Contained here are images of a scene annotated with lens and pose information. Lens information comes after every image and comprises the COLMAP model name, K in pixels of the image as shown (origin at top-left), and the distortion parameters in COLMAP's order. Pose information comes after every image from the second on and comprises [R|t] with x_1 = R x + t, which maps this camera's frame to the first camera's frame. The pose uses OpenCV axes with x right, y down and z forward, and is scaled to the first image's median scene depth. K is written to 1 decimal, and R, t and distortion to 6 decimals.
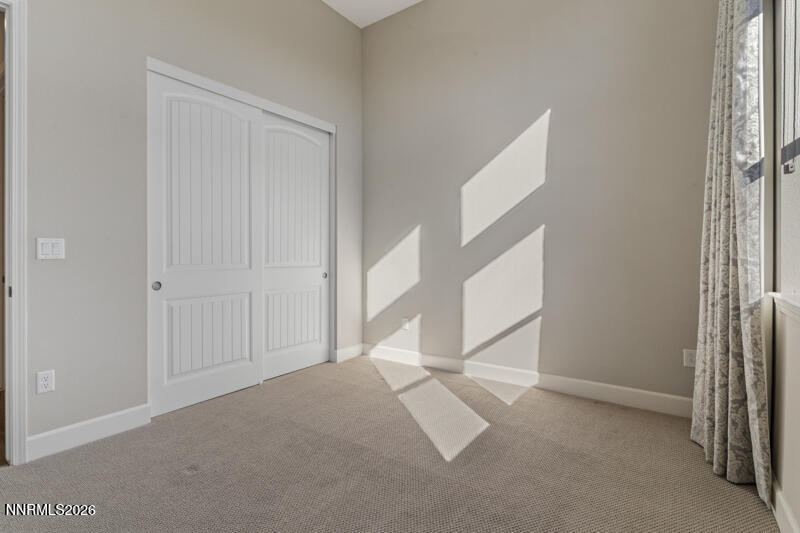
lens RADIAL K [[379.5, 0, 395.0], [0, 379.5, 262.7], [0, 0, 1]] dist [-0.000546, 0.004506]
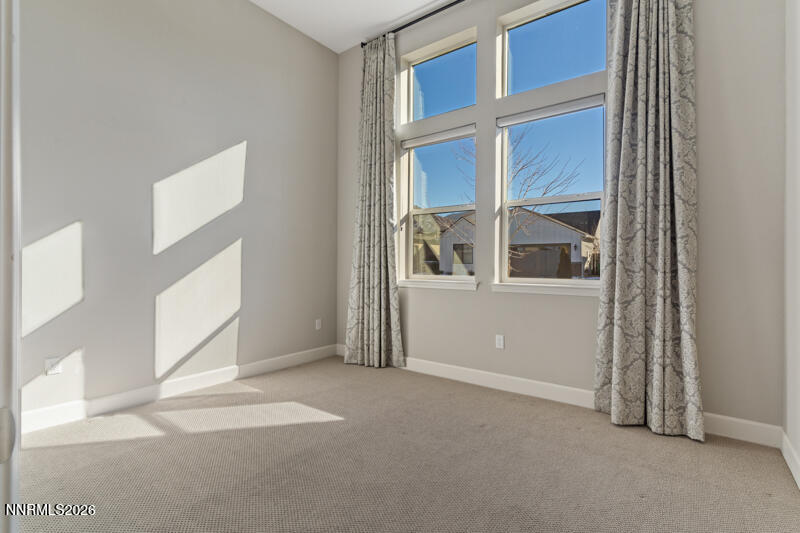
lens RADIAL K [[379.5, 0, 395.7], [0, 379.5, 263.4], [0, 0, 1]] dist [-0.000546, 0.004506]
pose [[0.099328, -0.018599, 0.994881, -0.710108], [0.012434, 0.999770, 0.017449, -0.034344], [-0.994977, 0.010638, 0.099536, 0.402716]]
